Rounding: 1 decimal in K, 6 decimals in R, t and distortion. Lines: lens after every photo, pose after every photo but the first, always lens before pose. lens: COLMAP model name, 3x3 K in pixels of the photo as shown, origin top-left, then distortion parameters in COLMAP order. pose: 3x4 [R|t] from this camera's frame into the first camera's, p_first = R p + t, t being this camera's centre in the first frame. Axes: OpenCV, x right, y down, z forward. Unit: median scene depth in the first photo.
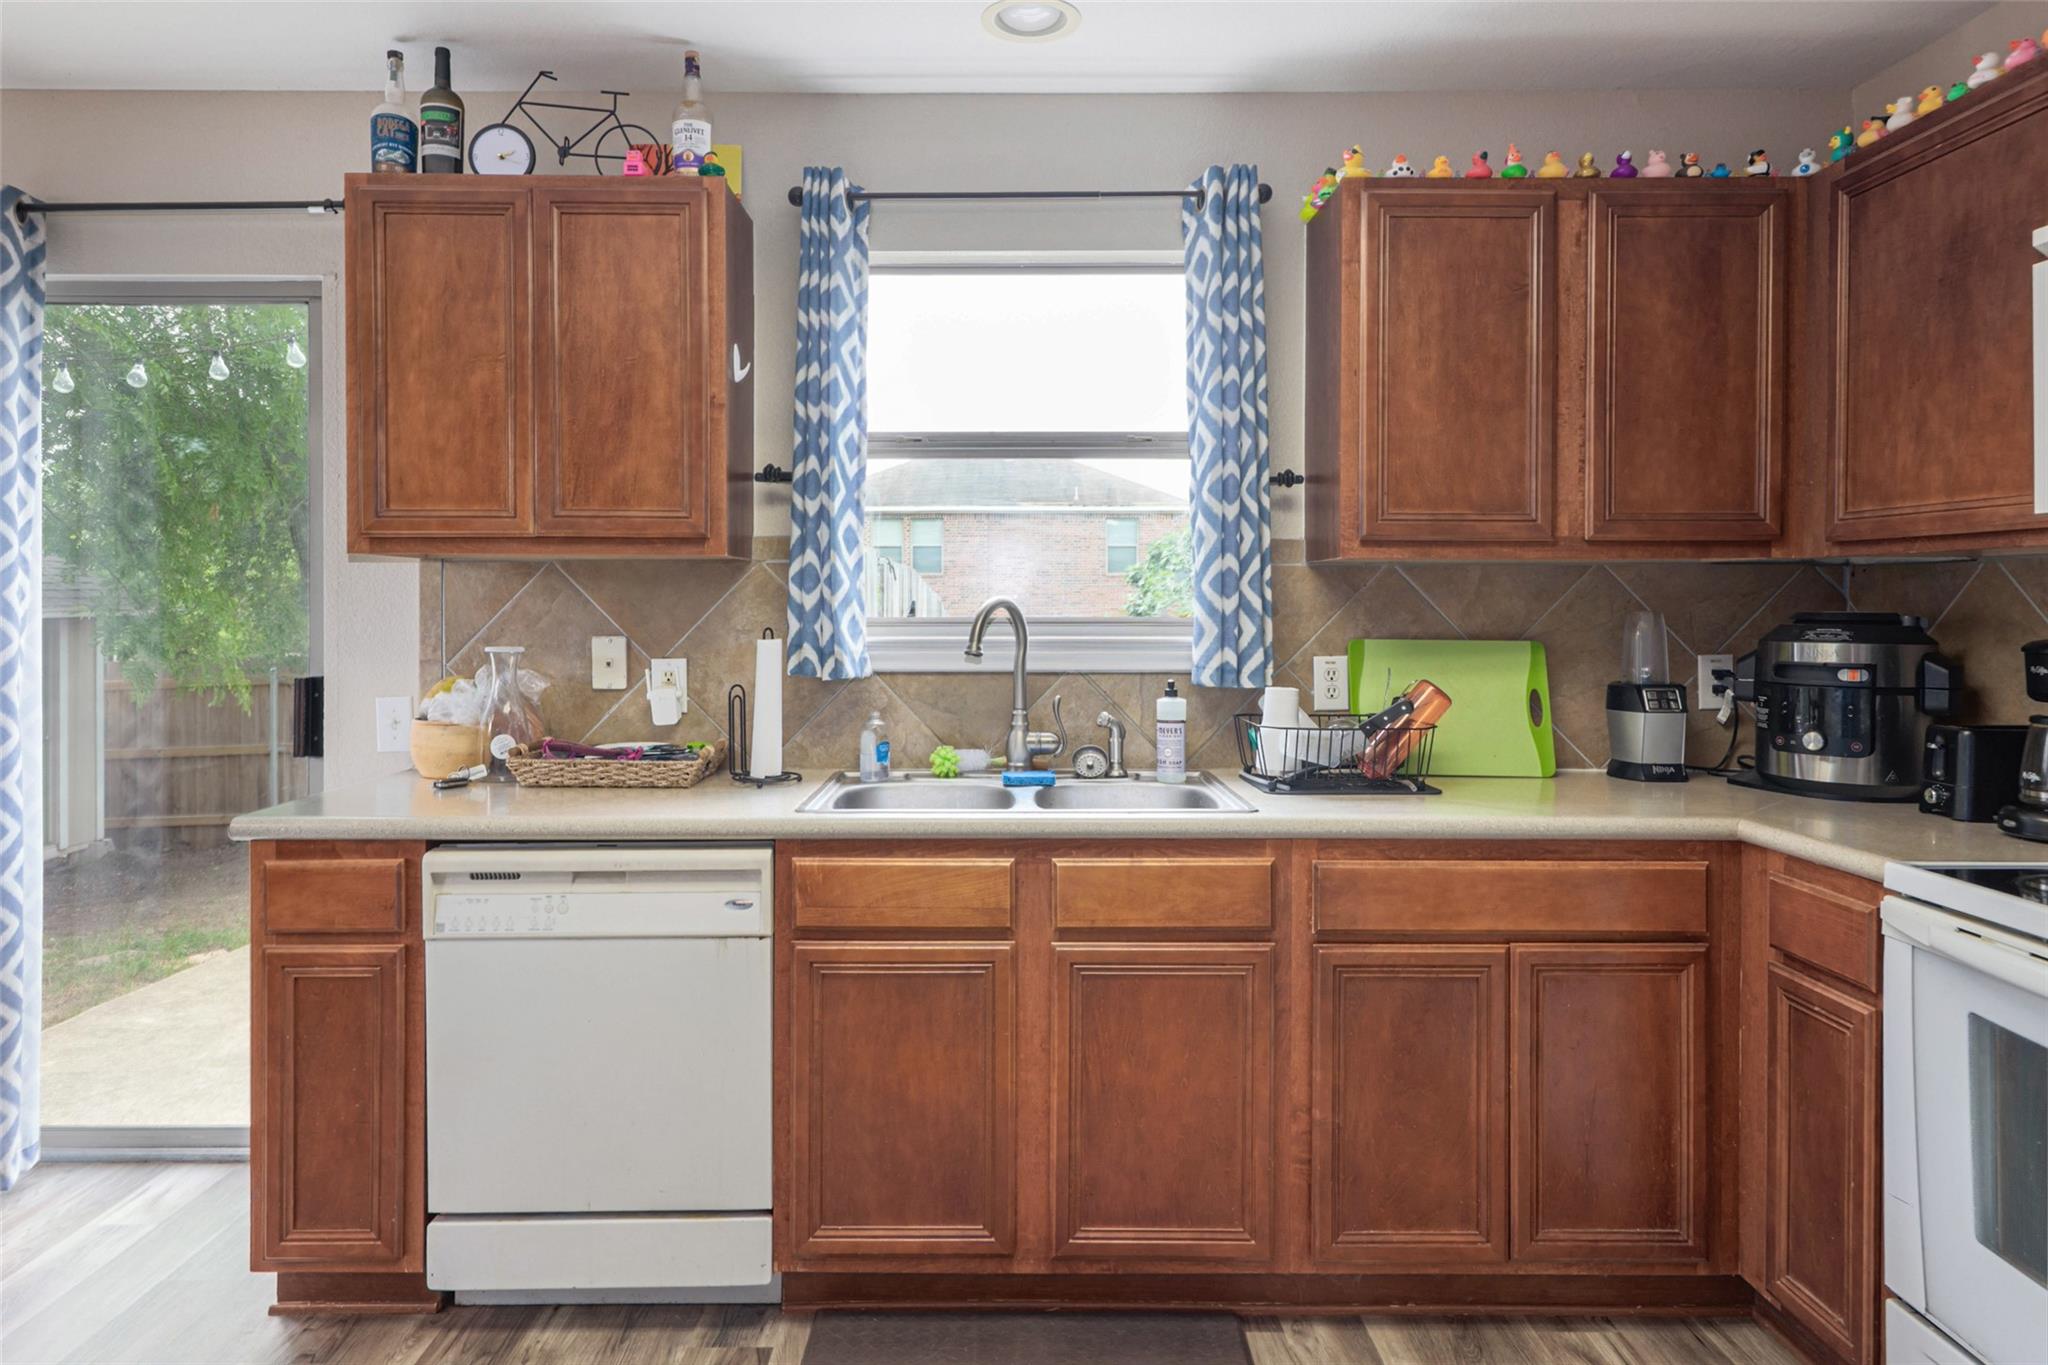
lens RADIAL K [[1225.0, 0, 1020.5], [0, 1225.0, 616.6], [0, 0, 1]] dist [0.014526, -0.002005]
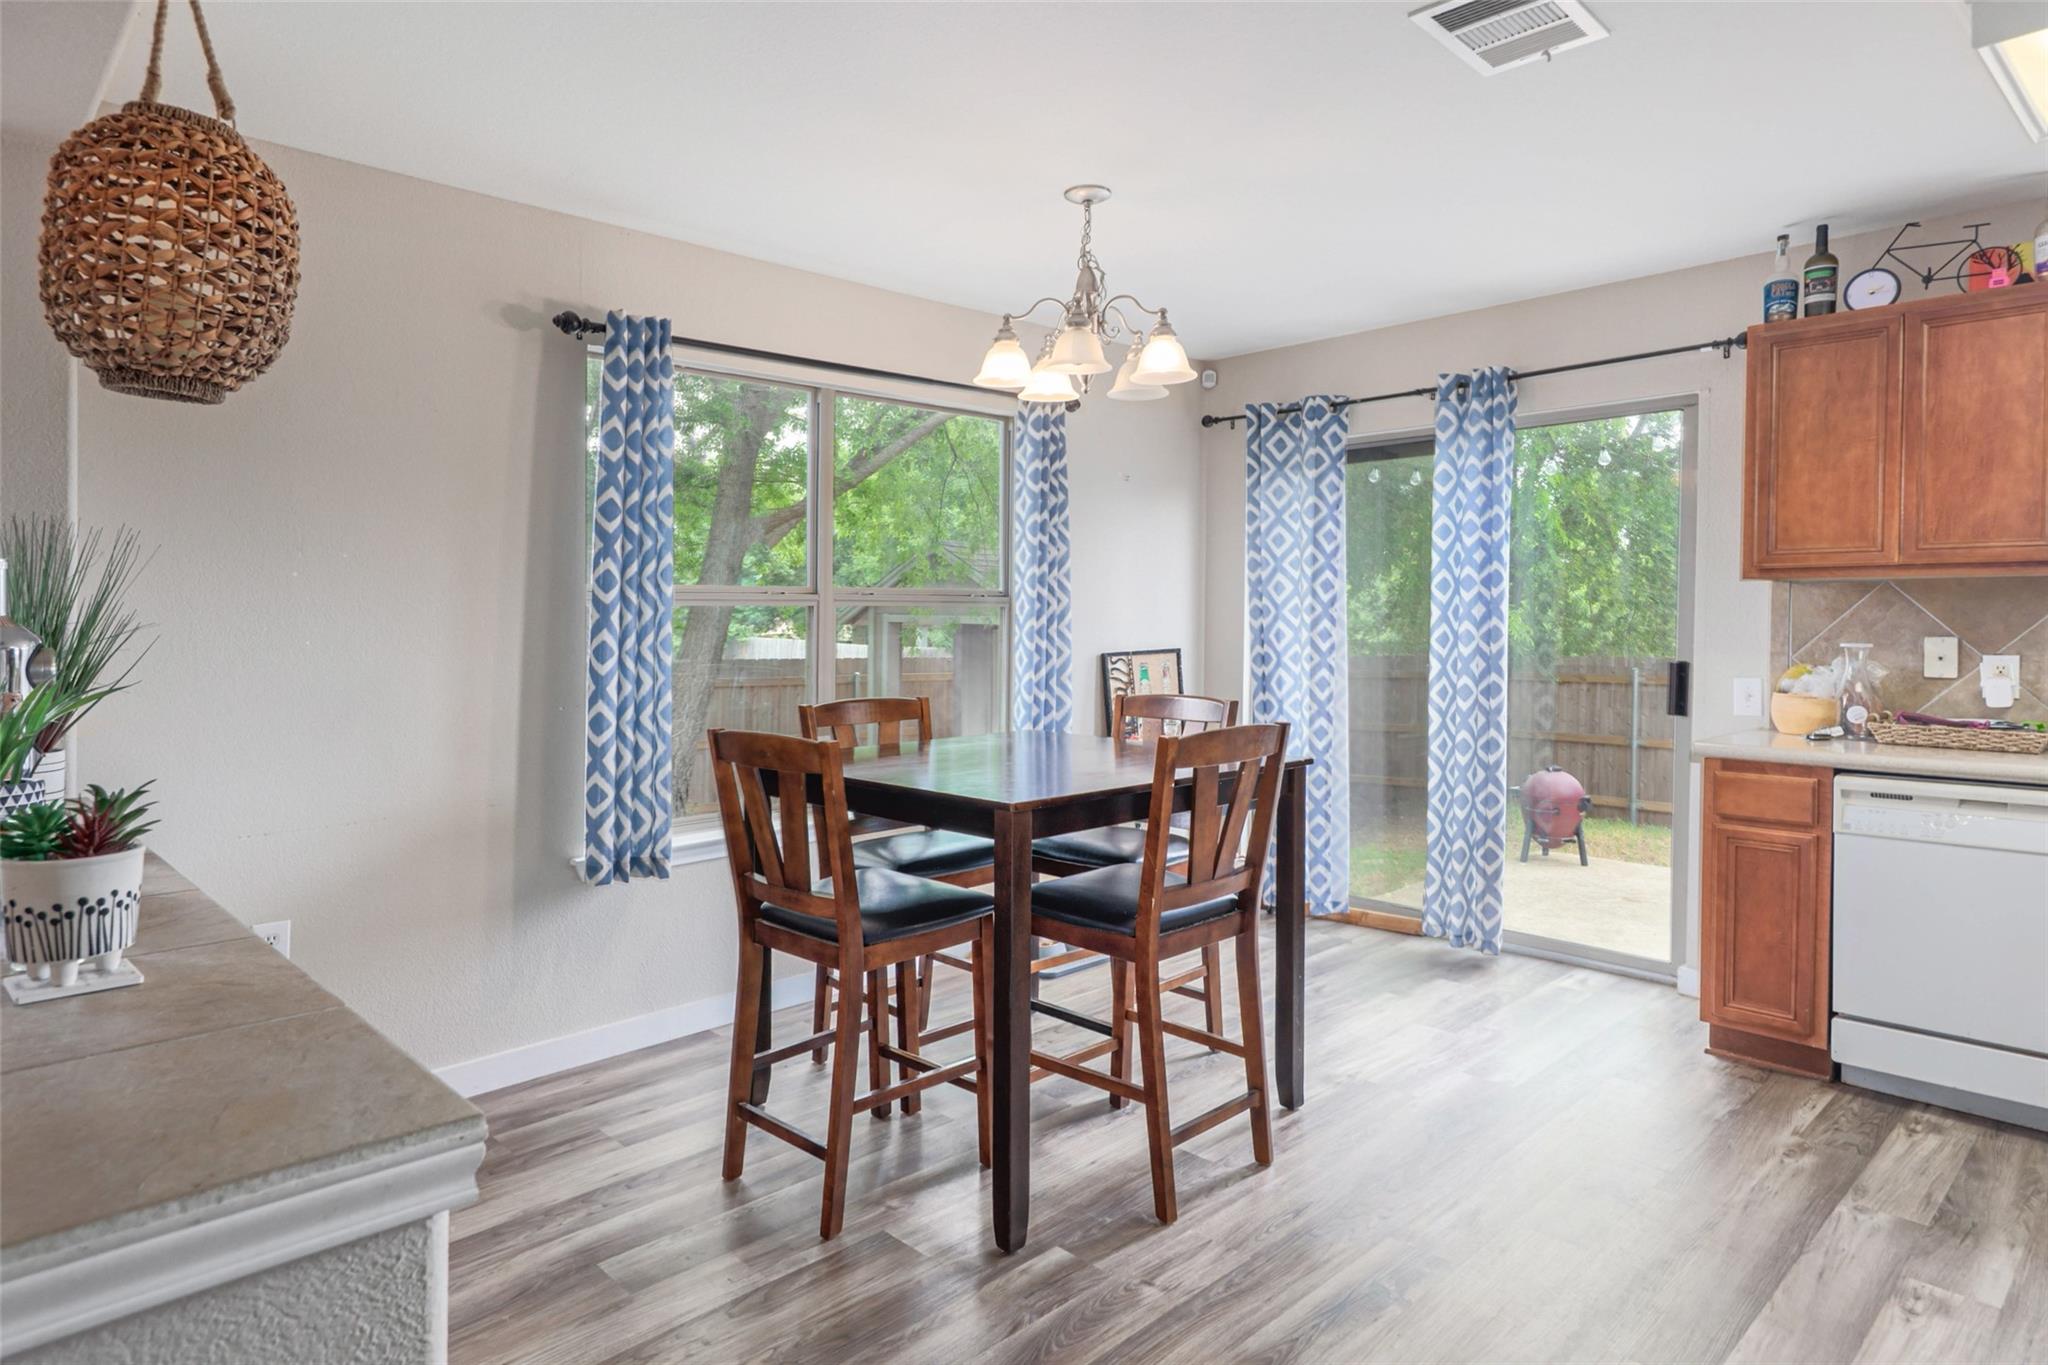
lens RADIAL K [[1225.0, 0, 972.8], [0, 1225.0, 652.7], [0, 0, 1]] dist [0.014526, -0.002005]
pose [[0.677176, 0.018073, -0.735599, -0.074810], [-0.000973, 0.999719, 0.023667, 0.003029], [0.735821, -0.015311, 0.677004, -0.723667]]
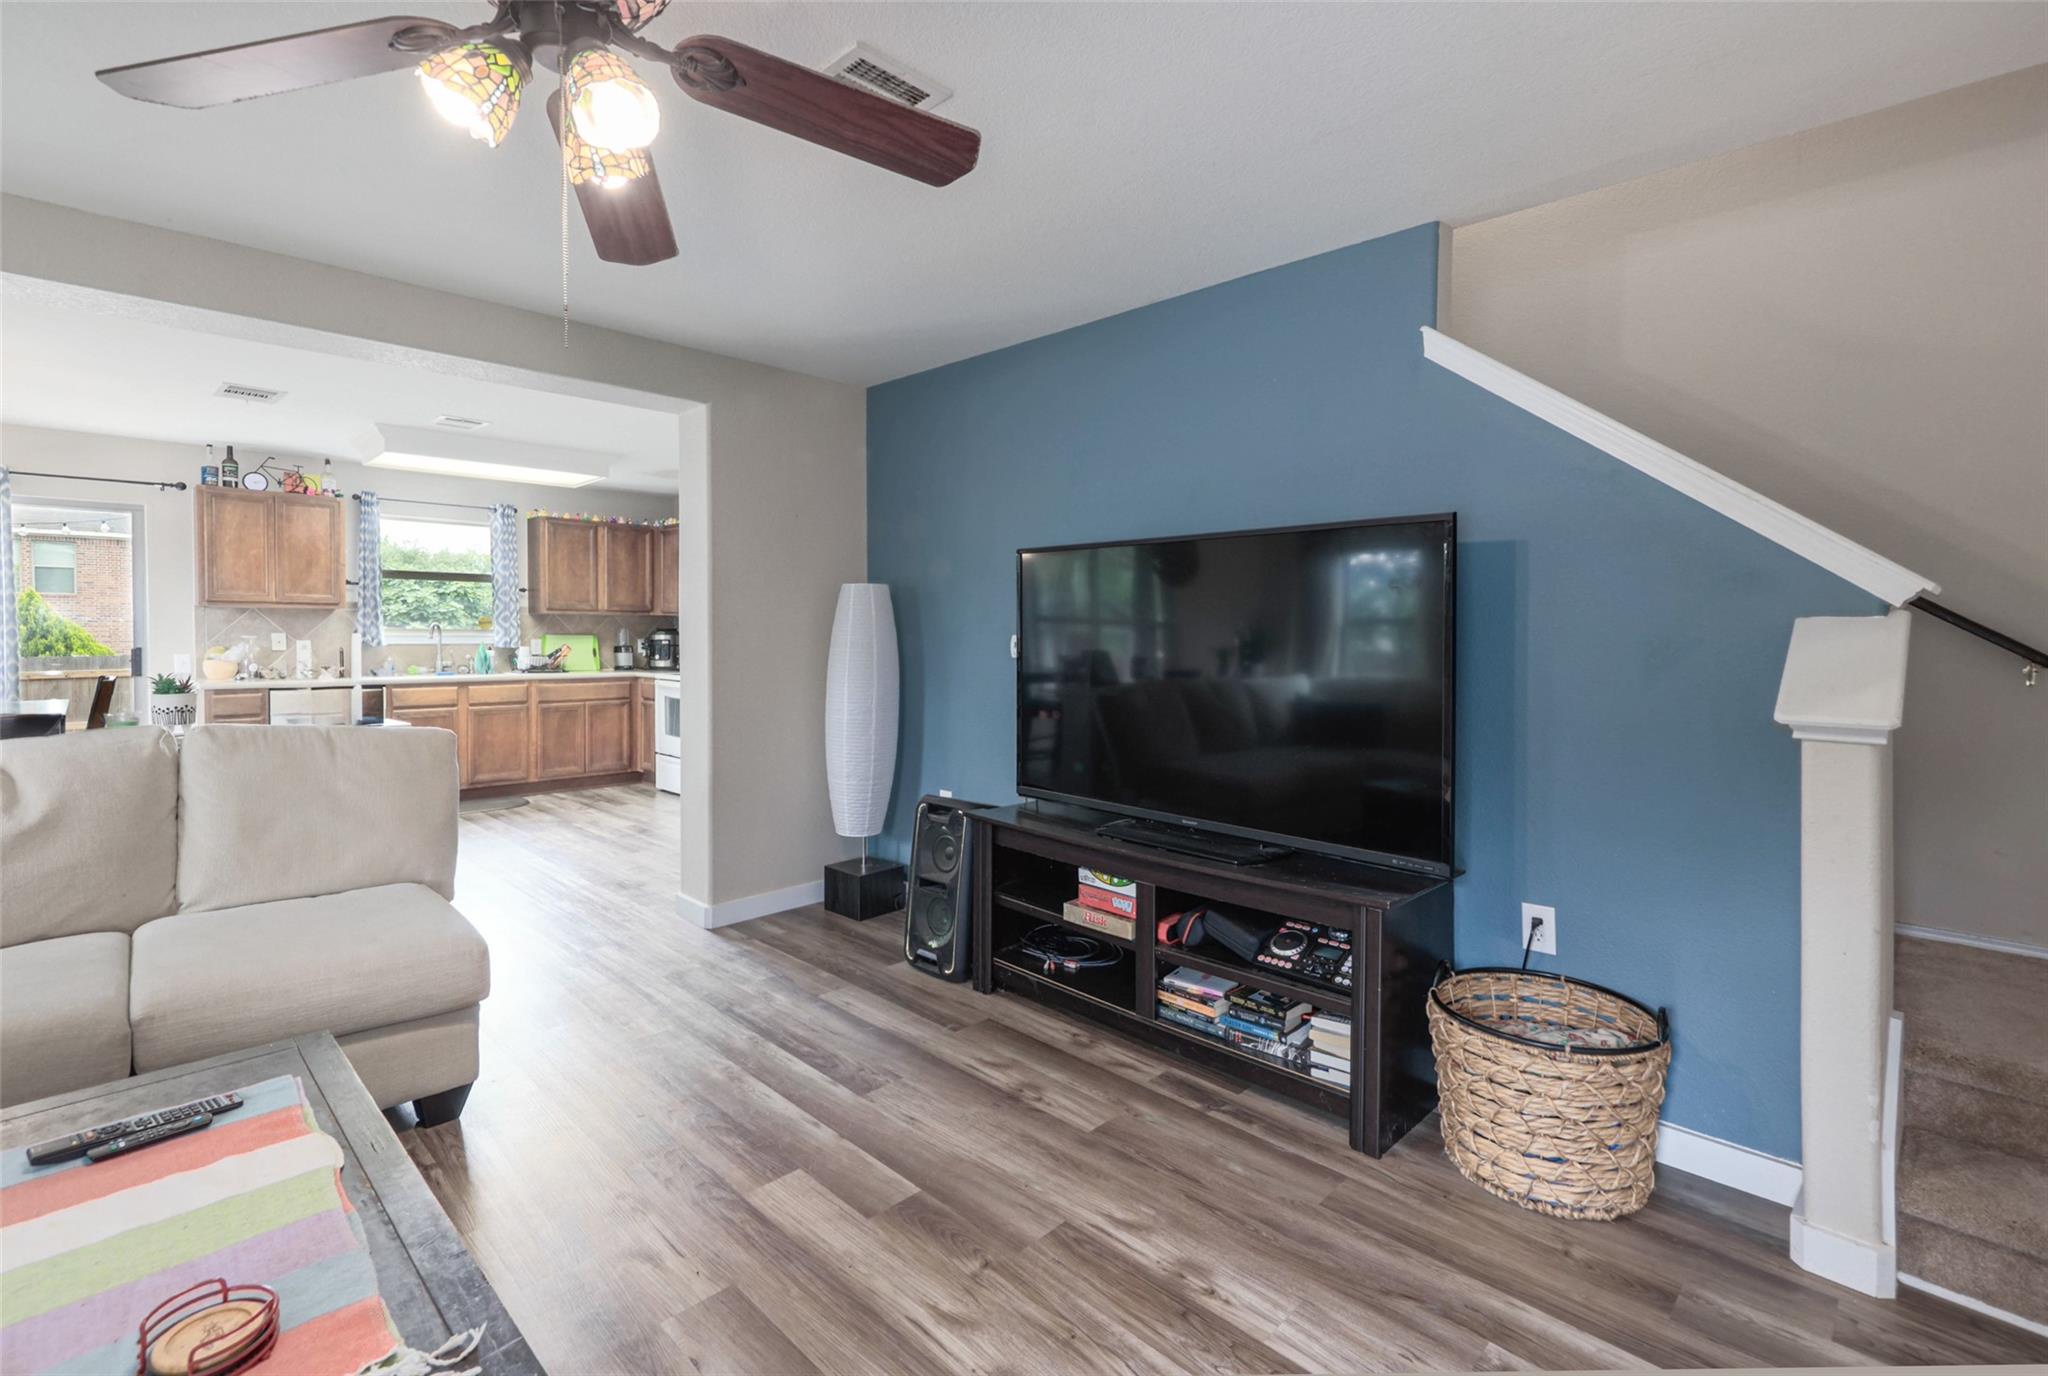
lens RADIAL K [[946.8, 0, 1042.9], [0, 946.8, 656.1], [0, 0, 1]] dist [0.012393, -0.000426]
pose [[0.695040, -0.013805, 0.718838, -0.808911], [-0.000839, 0.999799, 0.020012, 0.027627], [-0.718970, -0.014513, 0.694889, -2.265598]]
